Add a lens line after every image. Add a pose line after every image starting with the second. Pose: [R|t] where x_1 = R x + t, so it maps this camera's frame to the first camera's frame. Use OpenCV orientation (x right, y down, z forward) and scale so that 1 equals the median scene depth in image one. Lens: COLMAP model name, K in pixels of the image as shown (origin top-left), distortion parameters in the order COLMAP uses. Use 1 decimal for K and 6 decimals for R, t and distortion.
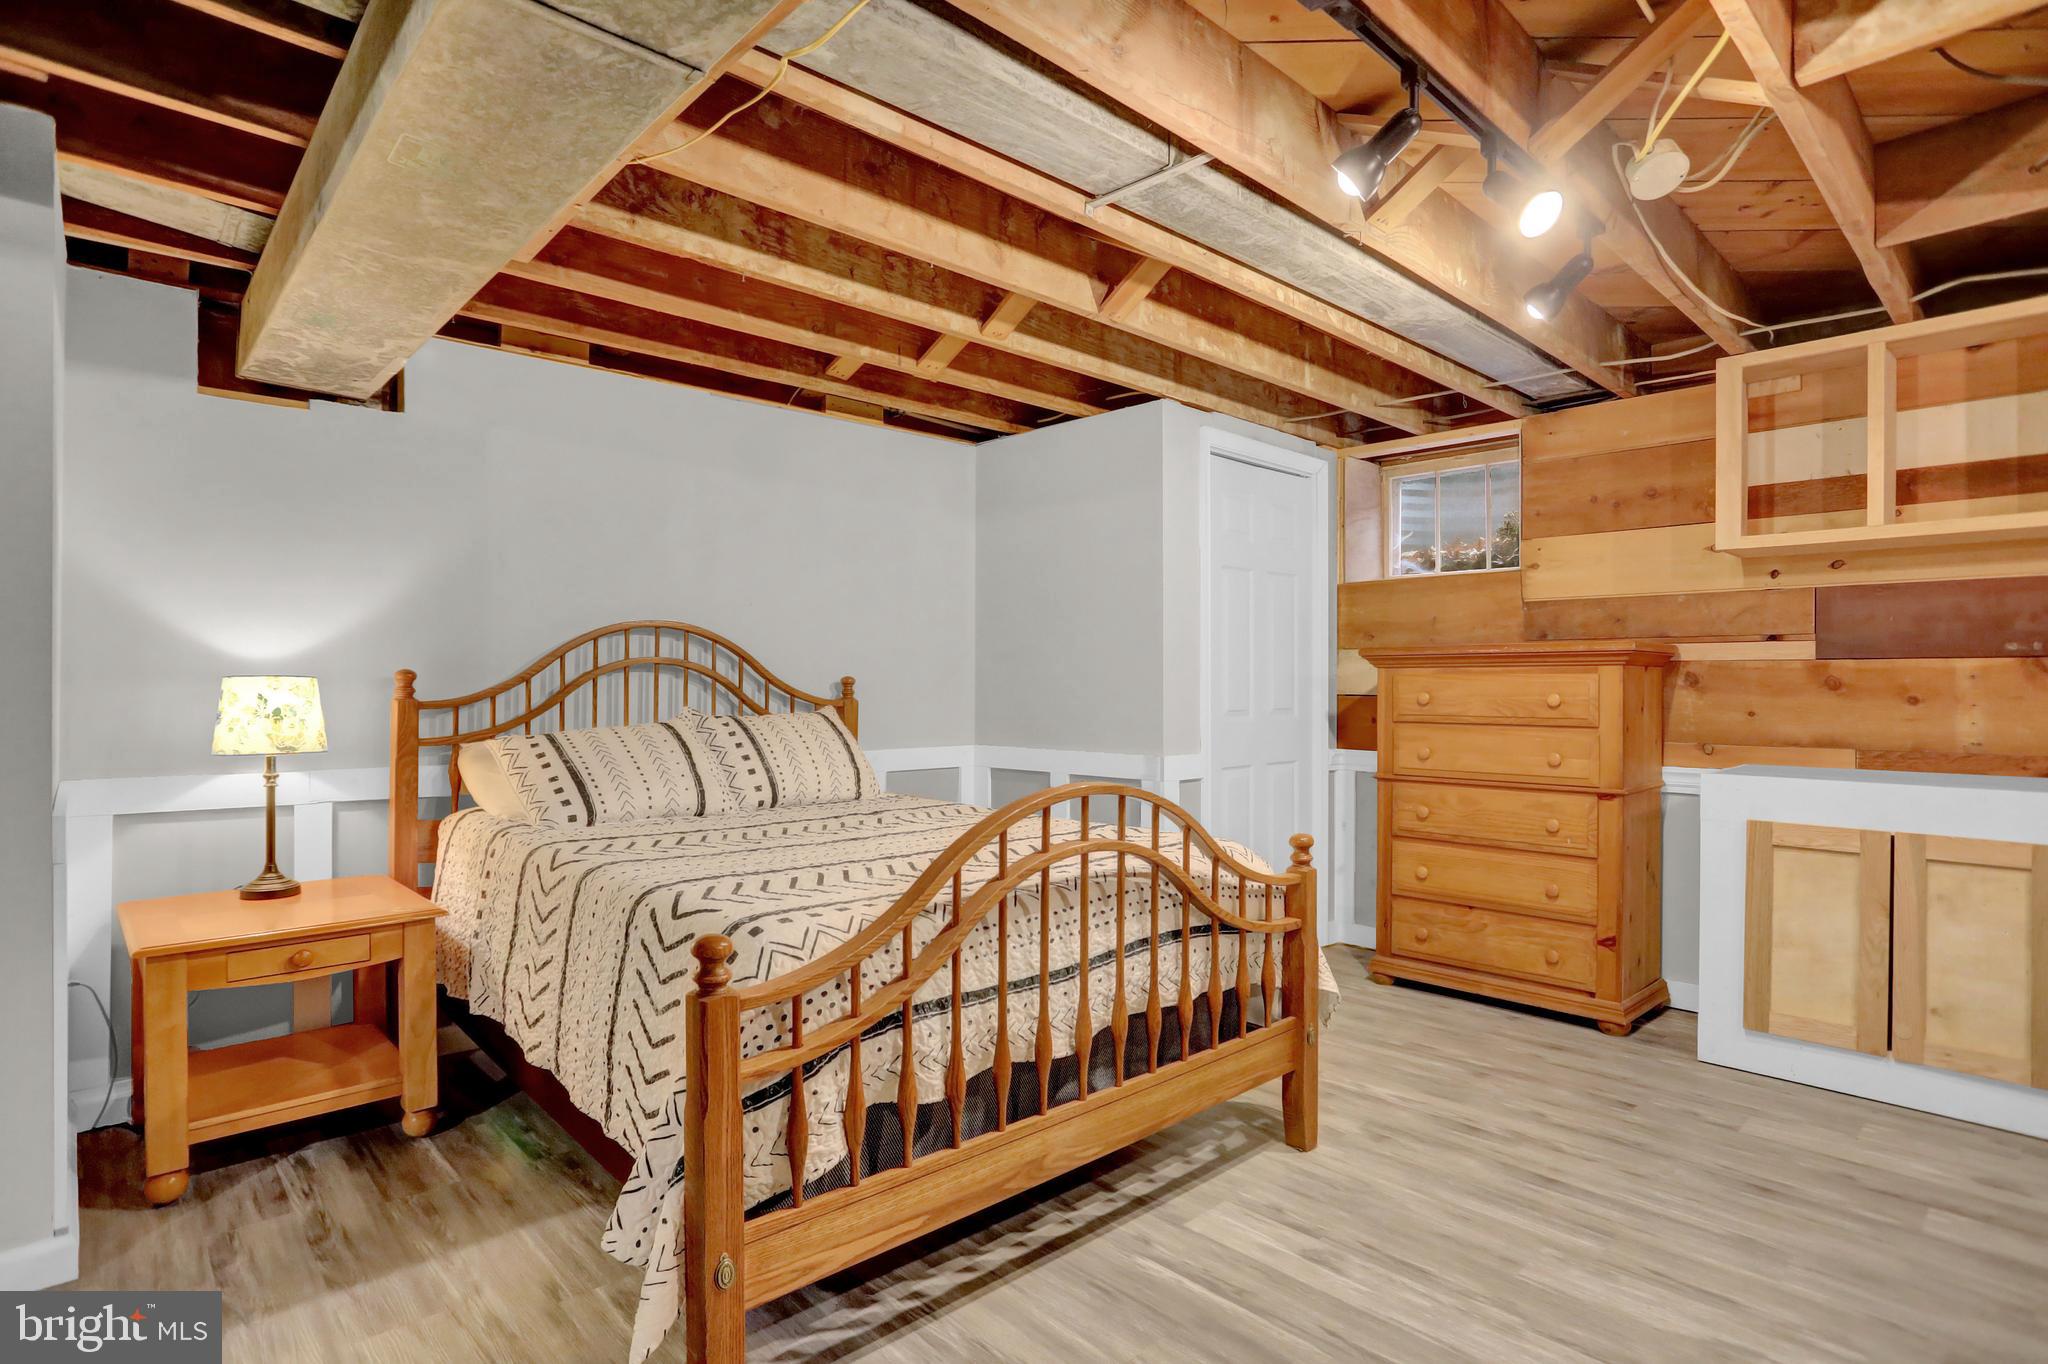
lens RADIAL K [[1052.1, 0, 1037.0], [0, 1052.1, 681.6], [0, 0, 1]] dist [-0.038645, 0.001707]
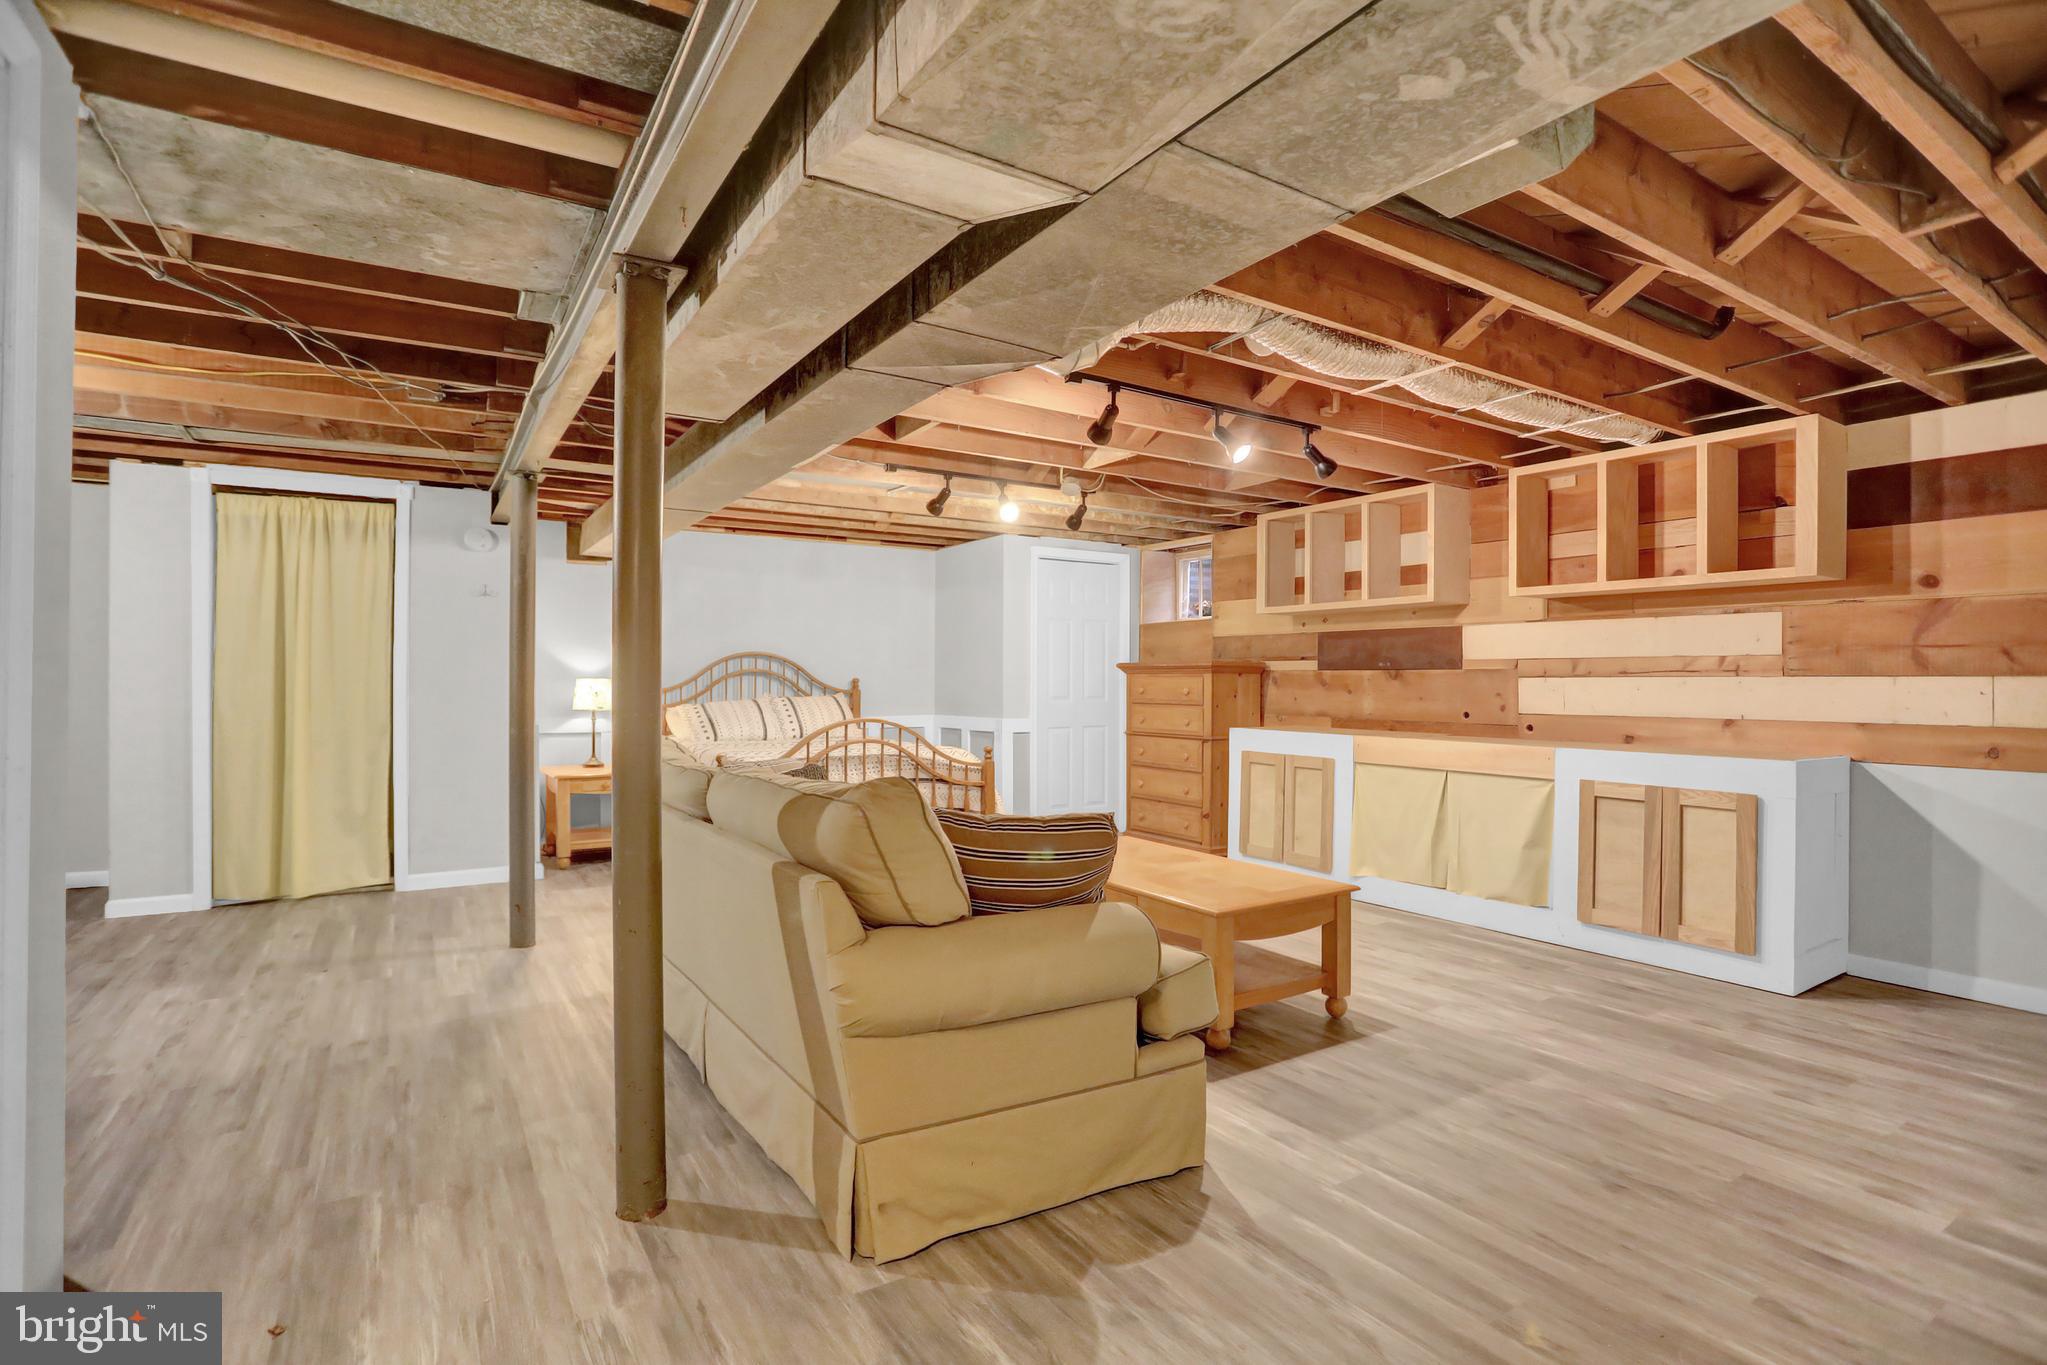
lens RADIAL K [[986.5, 0, 1025.8], [0, 986.5, 676.7], [0, 0, 1]] dist [-0.079579, 0.032893]
pose [[0.983269, 0.001227, -0.182155, 0.565338], [-0.001541, 0.999998, -0.001581, -0.006337], [0.182153, 0.001836, 0.983268, -0.894125]]
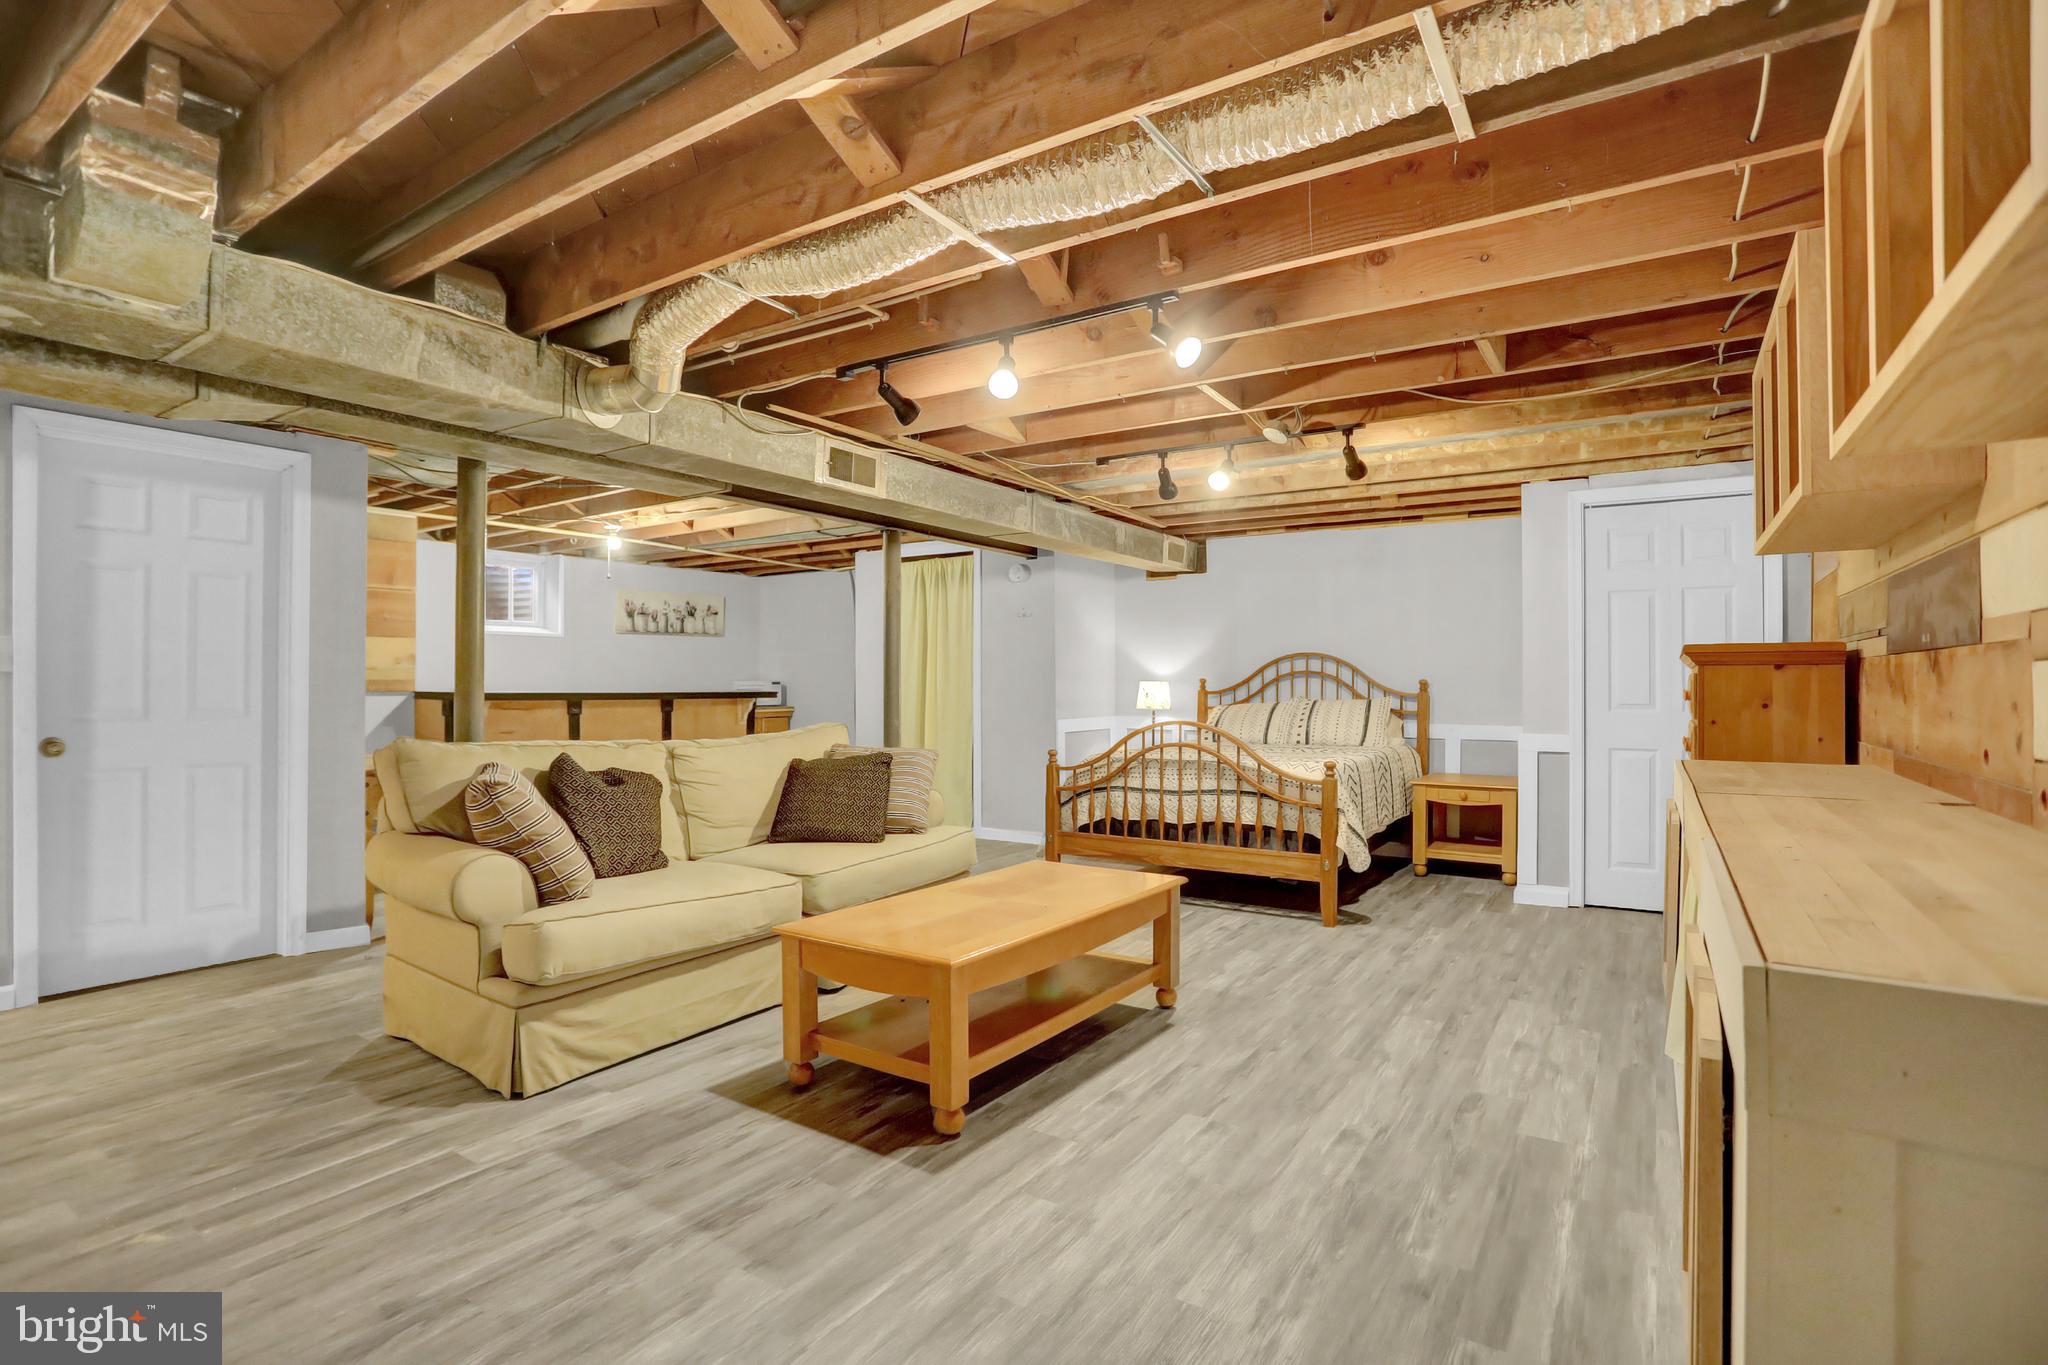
lens RADIAL K [[987.0, 0, 1026.3], [0, 987.0, 676.7], [0, 0, 1]] dist [-0.079579, 0.032893]
pose [[0.238406, -0.009330, -0.971121, 1.425238], [0.002875, 0.999956, -0.008901, 0.004254], [0.971161, -0.000669, 0.238422, 0.030135]]
